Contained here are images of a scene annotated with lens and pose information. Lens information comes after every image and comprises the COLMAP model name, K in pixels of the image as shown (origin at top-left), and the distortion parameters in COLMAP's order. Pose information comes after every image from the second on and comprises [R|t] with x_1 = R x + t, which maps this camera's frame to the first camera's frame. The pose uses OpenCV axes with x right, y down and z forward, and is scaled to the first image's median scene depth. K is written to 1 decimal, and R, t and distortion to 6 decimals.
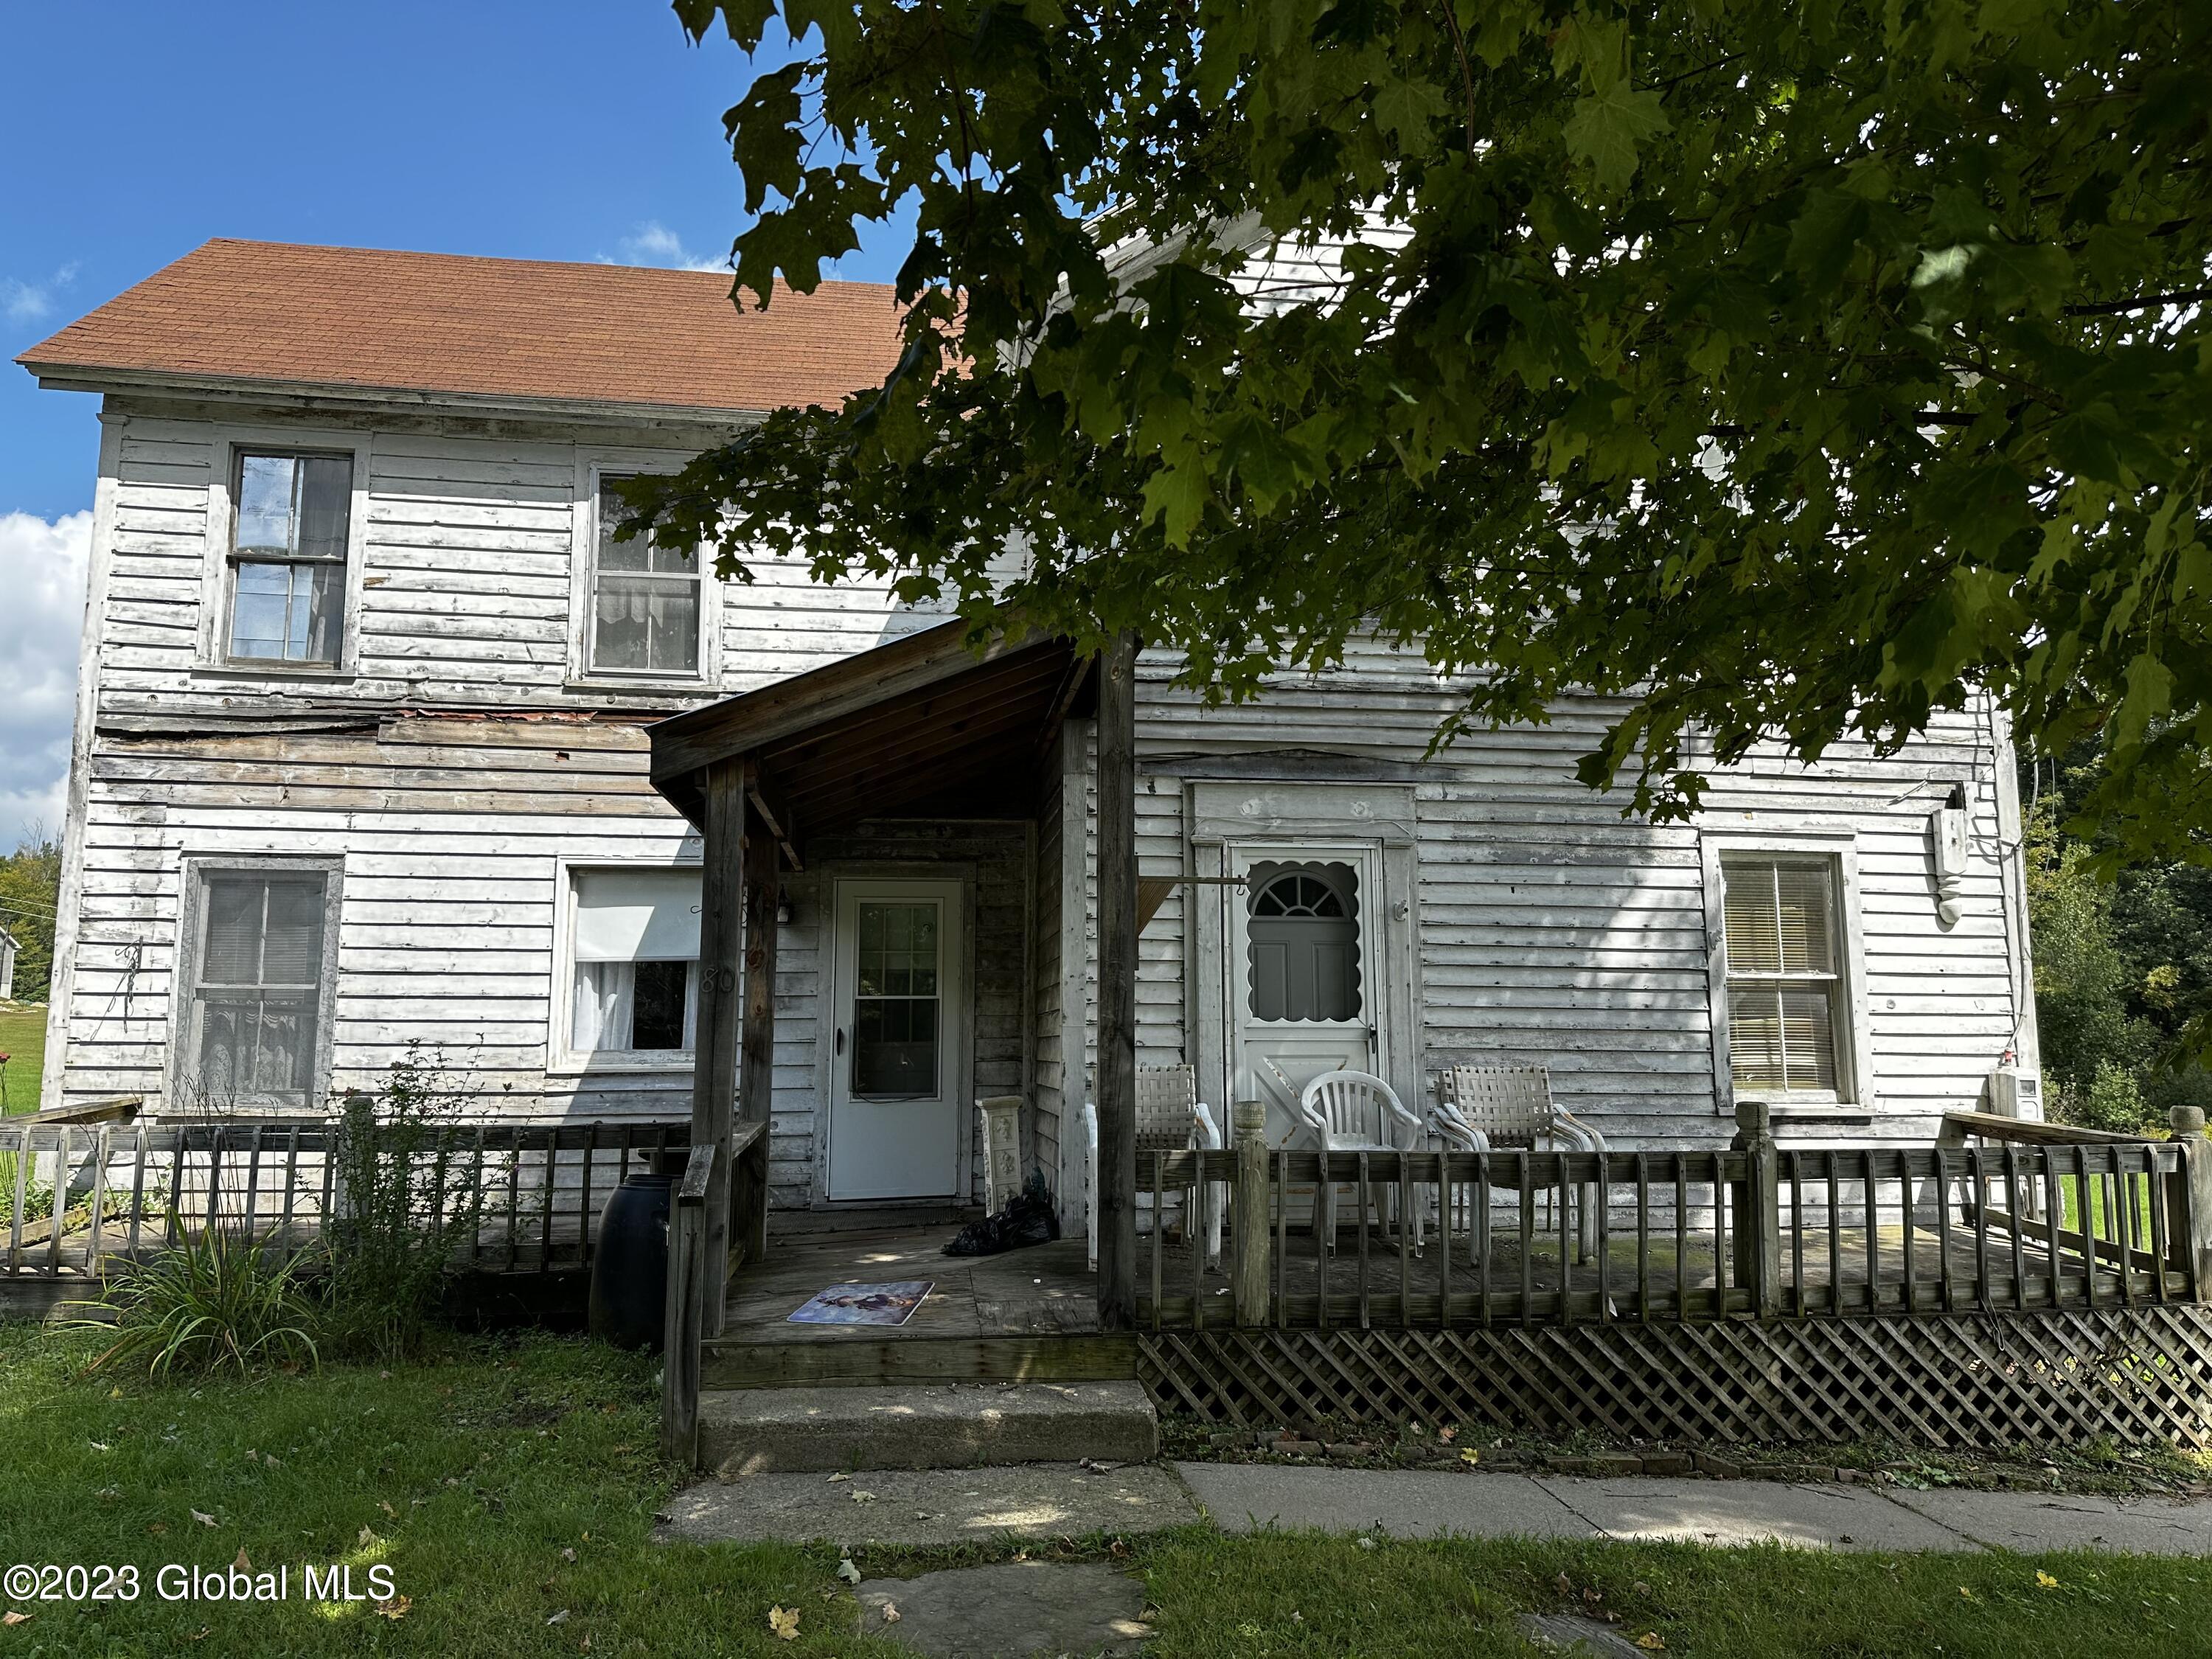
lens RADIAL K [[1541.9, 0, 1129.5], [0, 1541.9, 849.8], [0, 0, 1]] dist [0.074380, -0.078987]
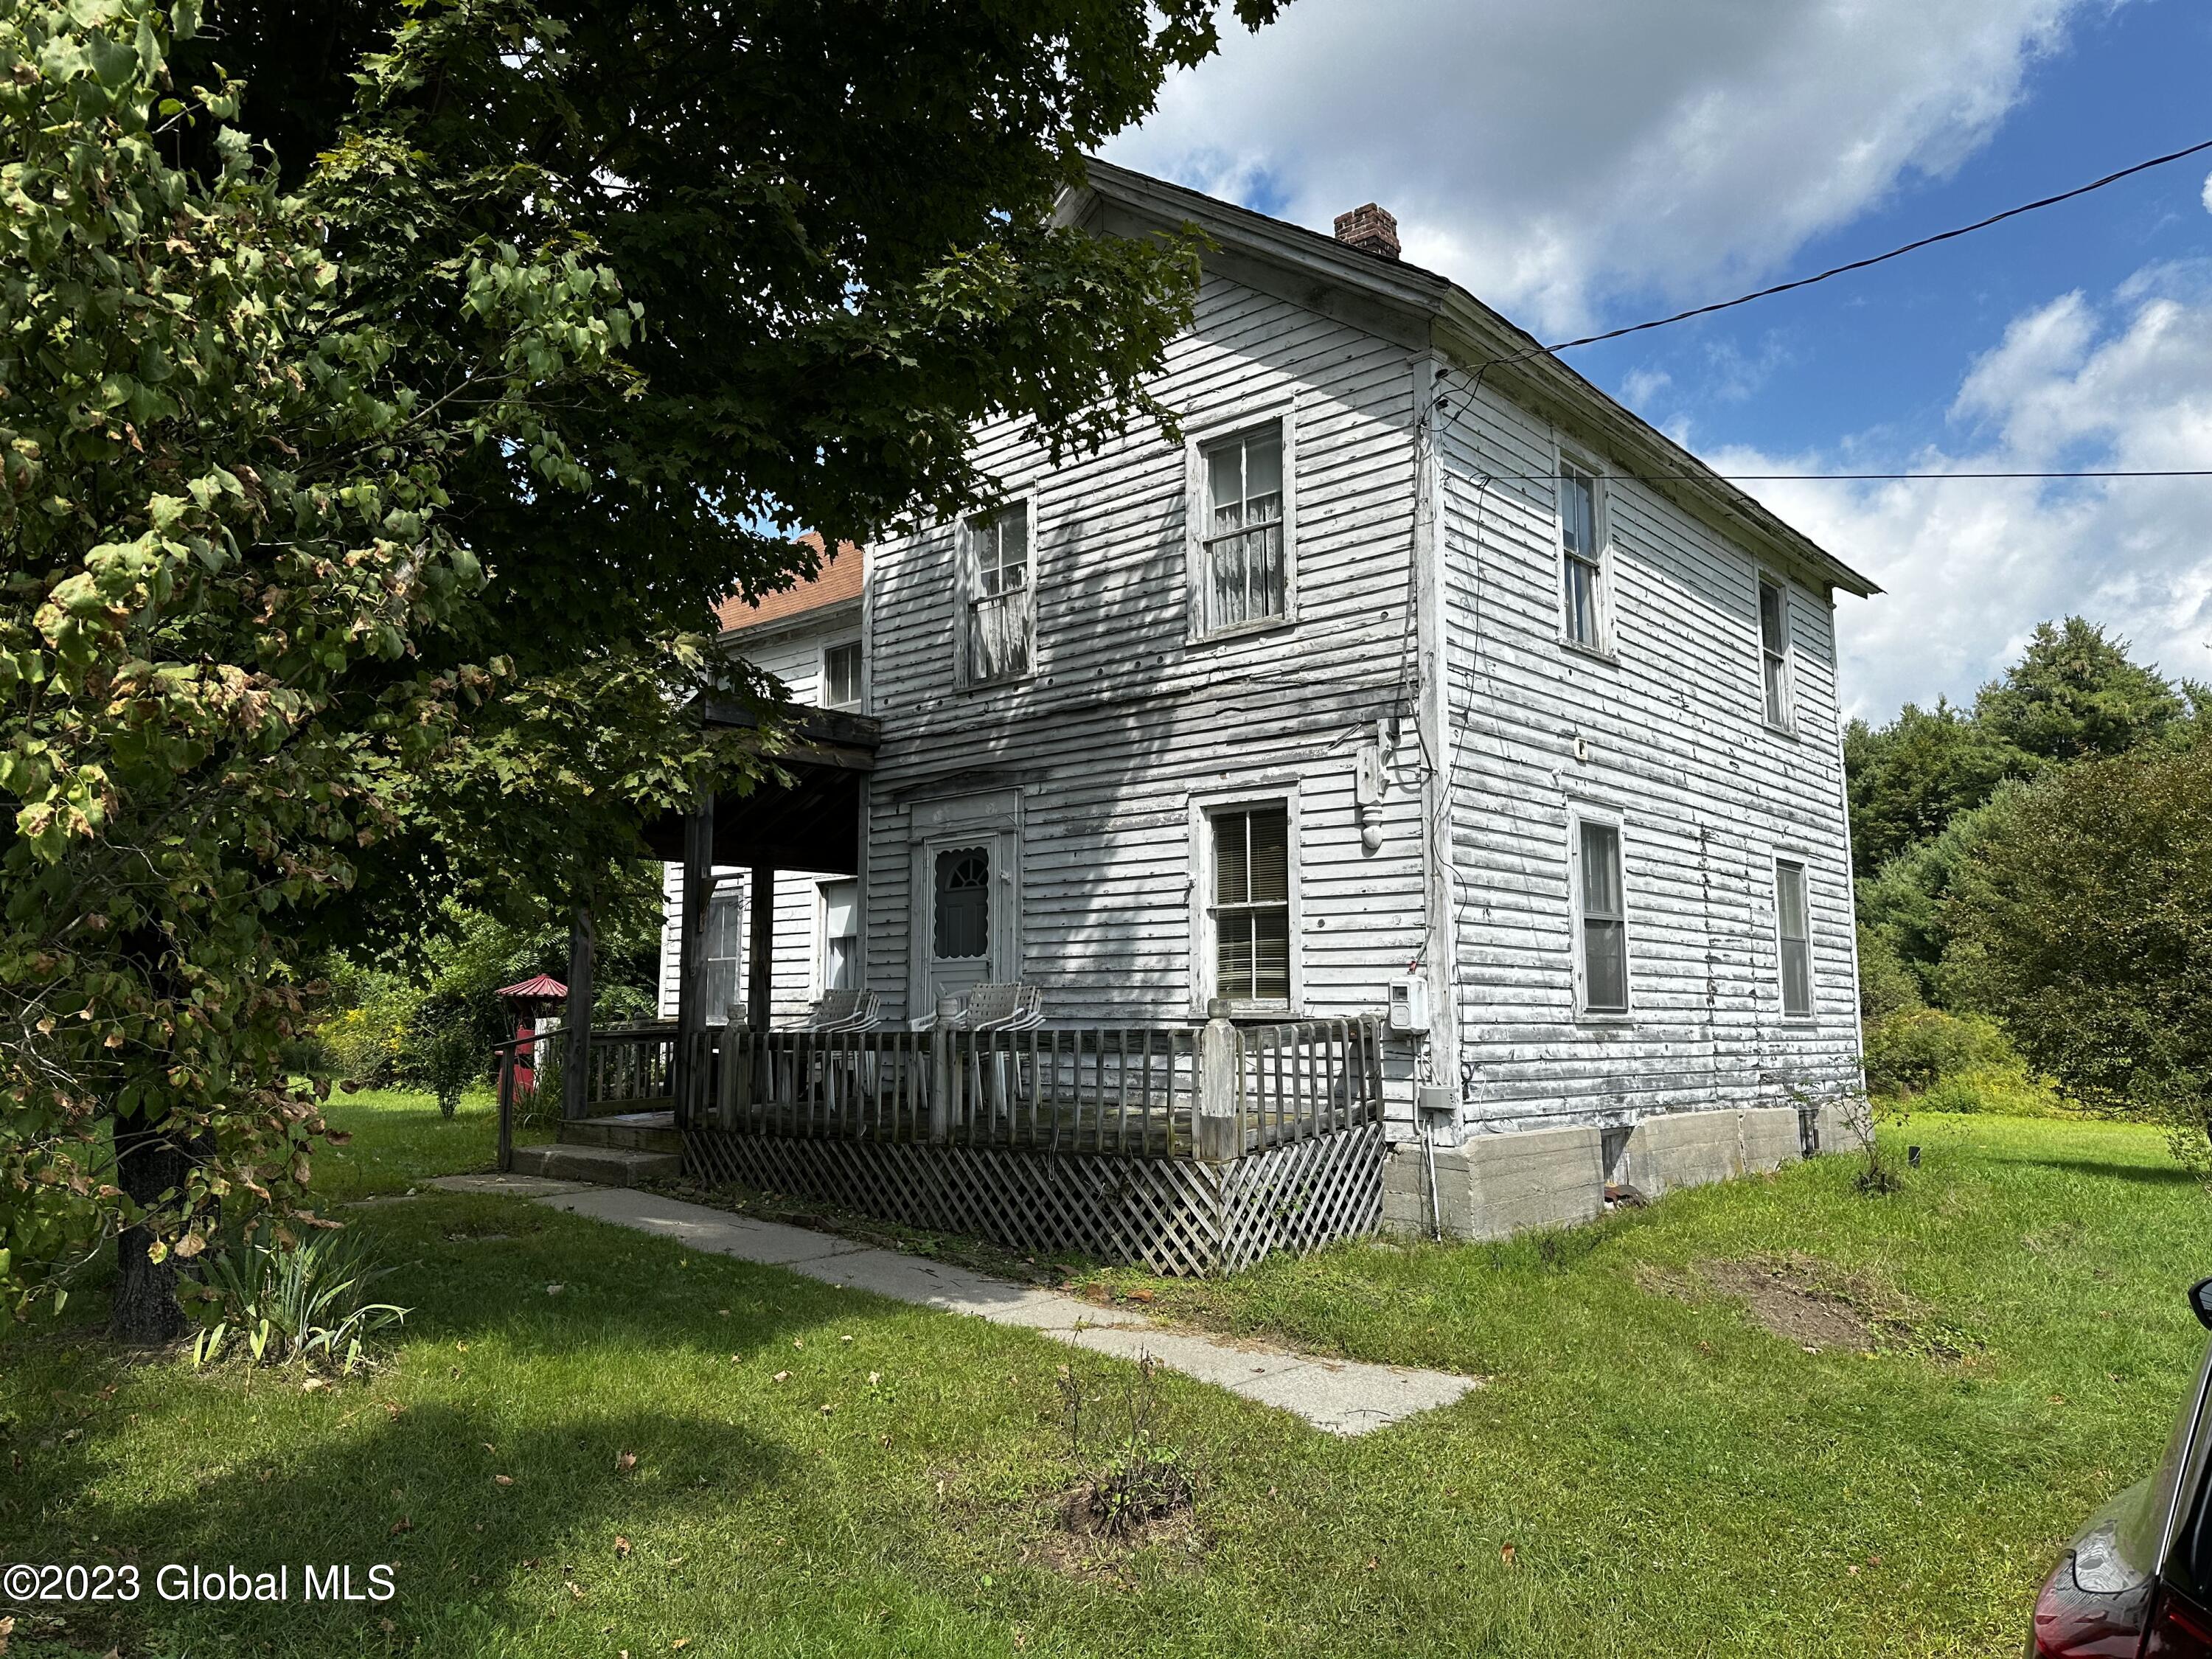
lens RADIAL K [[1541.9, 0, 1078.0], [0, 1541.9, 793.3], [0, 0, 1]] dist [0.074380, -0.078987]
pose [[0.647725, -0.116400, -0.752930, 1.254140], [0.098734, 0.992751, -0.068538, 0.064367], [0.755449, -0.029946, 0.654522, 0.121526]]
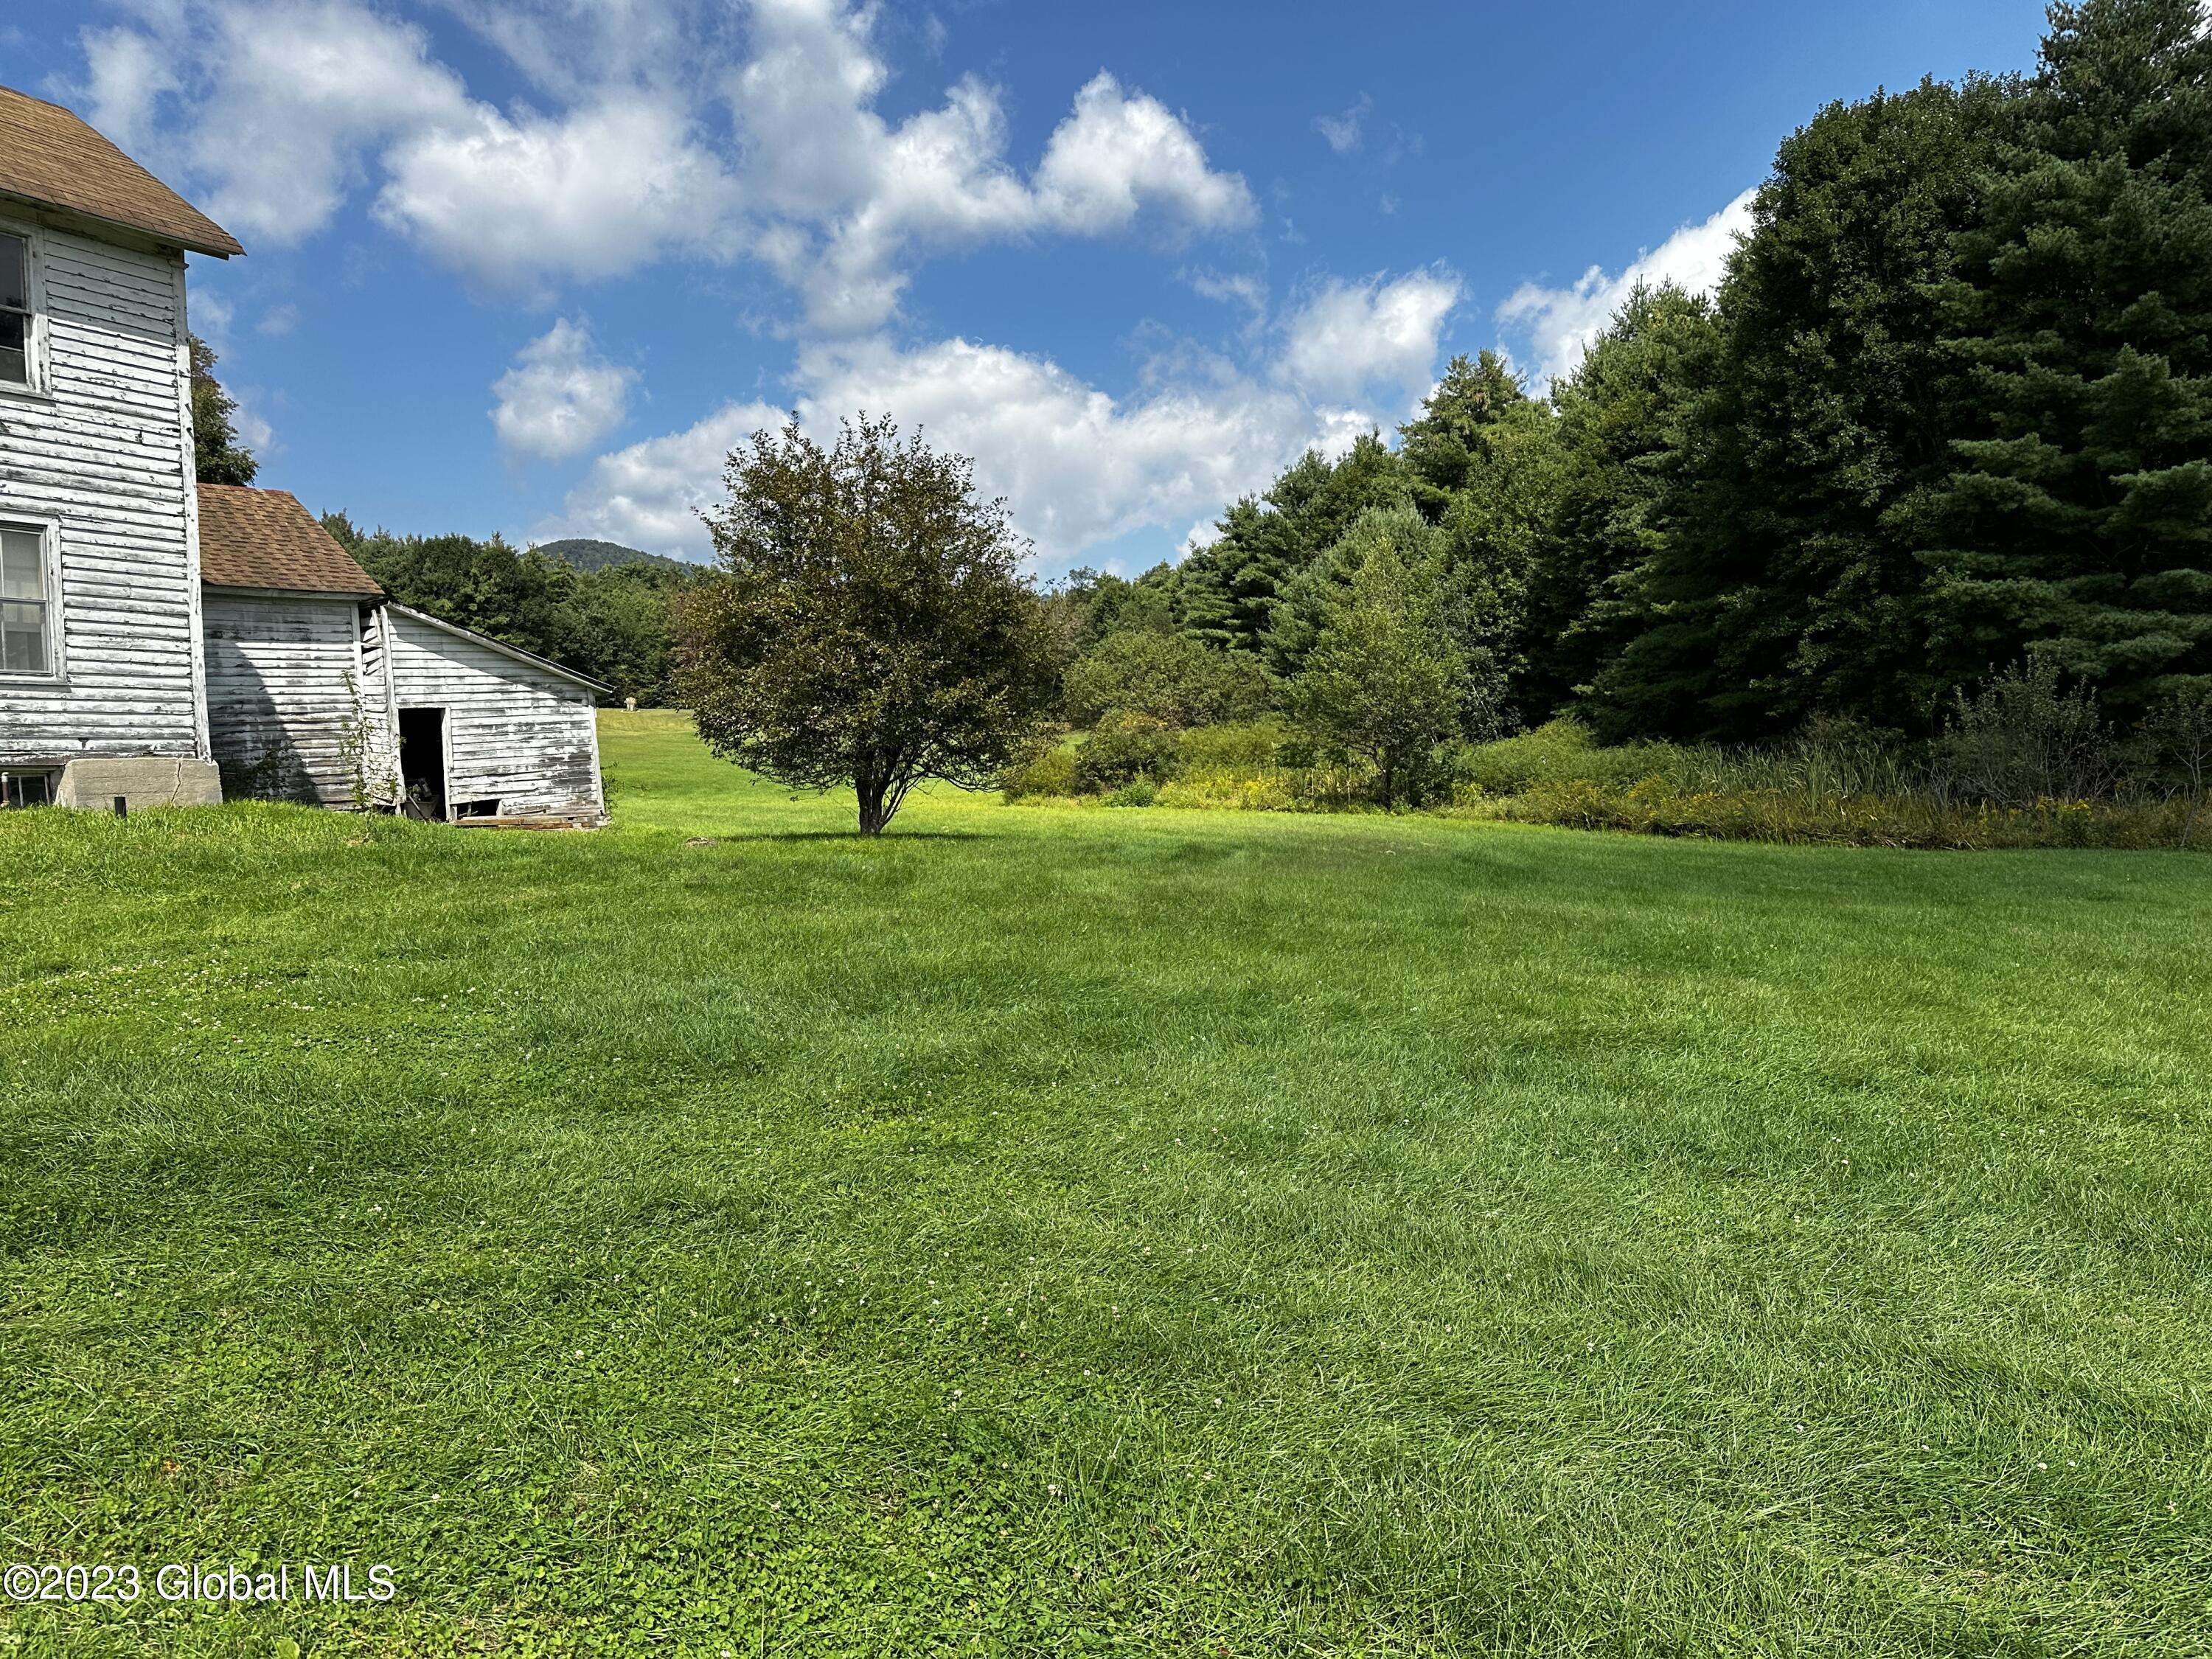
lens RADIAL K [[1541.9, 0, 1098.1], [0, 1541.9, 849.9], [0, 0, 1]] dist [0.074380, -0.078987]
pose [[0.796763, 0.021808, -0.603898, 2.497948], [0.095045, 0.982387, 0.160877, 0.294848], [0.596770, -0.185578, 0.780657, 1.150288]]
